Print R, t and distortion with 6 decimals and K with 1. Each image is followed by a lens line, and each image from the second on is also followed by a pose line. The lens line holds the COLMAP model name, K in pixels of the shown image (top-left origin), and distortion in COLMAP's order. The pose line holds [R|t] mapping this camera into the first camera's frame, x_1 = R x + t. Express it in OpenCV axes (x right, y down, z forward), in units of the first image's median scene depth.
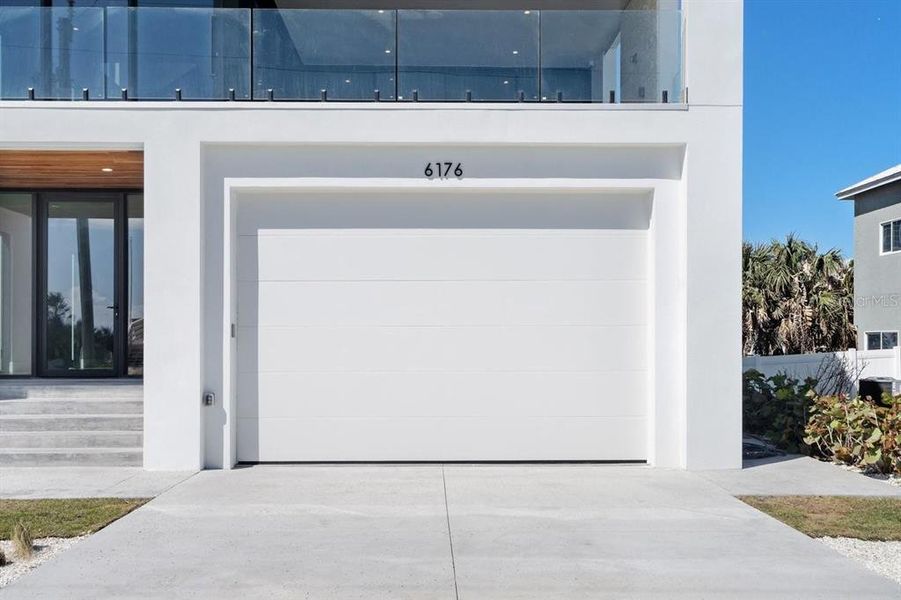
lens RADIAL K [[899.1, 0, 467.7], [0, 899.1, 342.3], [0, 0, 1]] dist [-0.001595, 0.000000]
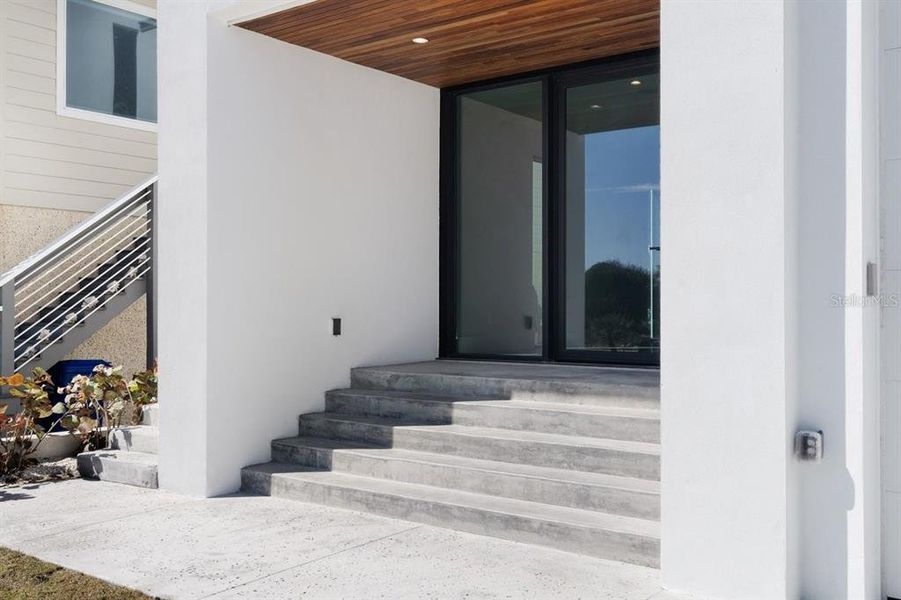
lens RADIAL K [[899.1, 0, 451.9], [0, 899.1, 298.2], [0, 0, 1]] dist [-0.001595, 0.000000]
pose [[0.767028, -0.005847, -0.641587, -0.142264], [-0.001836, 0.999934, -0.011307, 0.001189], [0.641611, 0.009851, 0.766967, 0.553236]]
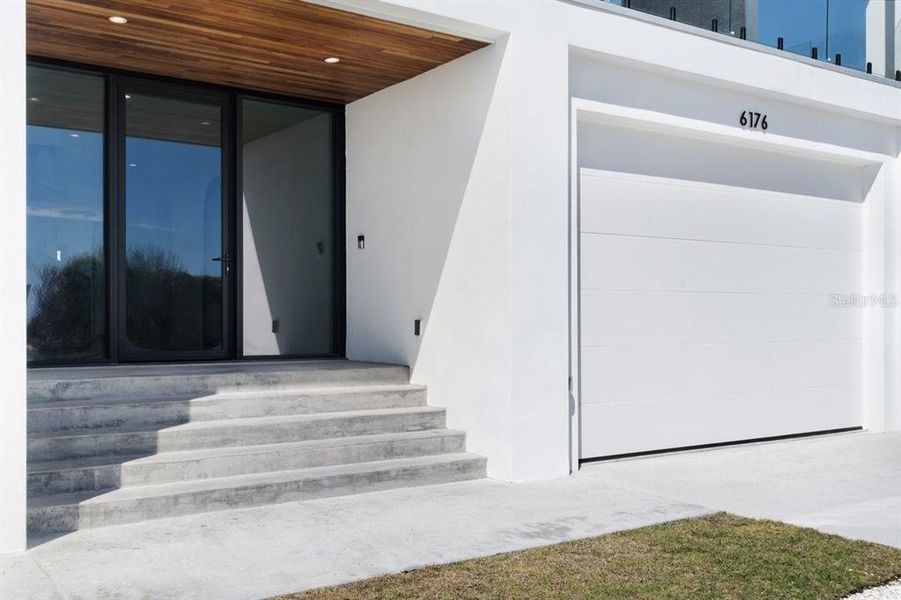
lens RADIAL K [[899.1, 0, 452.8], [0, 899.1, 324.0], [0, 0, 1]] dist [-0.001595, 0.000000]
pose [[0.837987, -0.001053, 0.545690, -0.758599], [-0.000213, 0.999997, 0.002257, 0.011491], [-0.545691, -0.002007, 0.837984, 0.394432]]
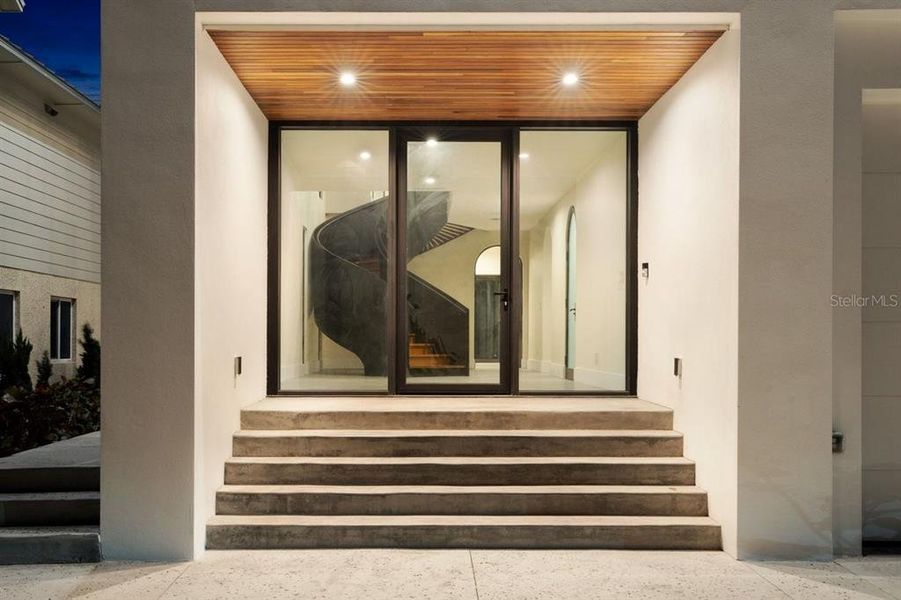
lens RADIAL K [[899.1, 0, 420.3], [0, 899.1, 340.7], [0, 0, 1]] dist [-0.001595, 0.000000]
pose [[0.999177, 0.003100, -0.040443, -0.520916], [-0.003112, 0.999995, -0.000246, -0.003000], [0.040442, 0.000371, 0.999182, 0.371311]]
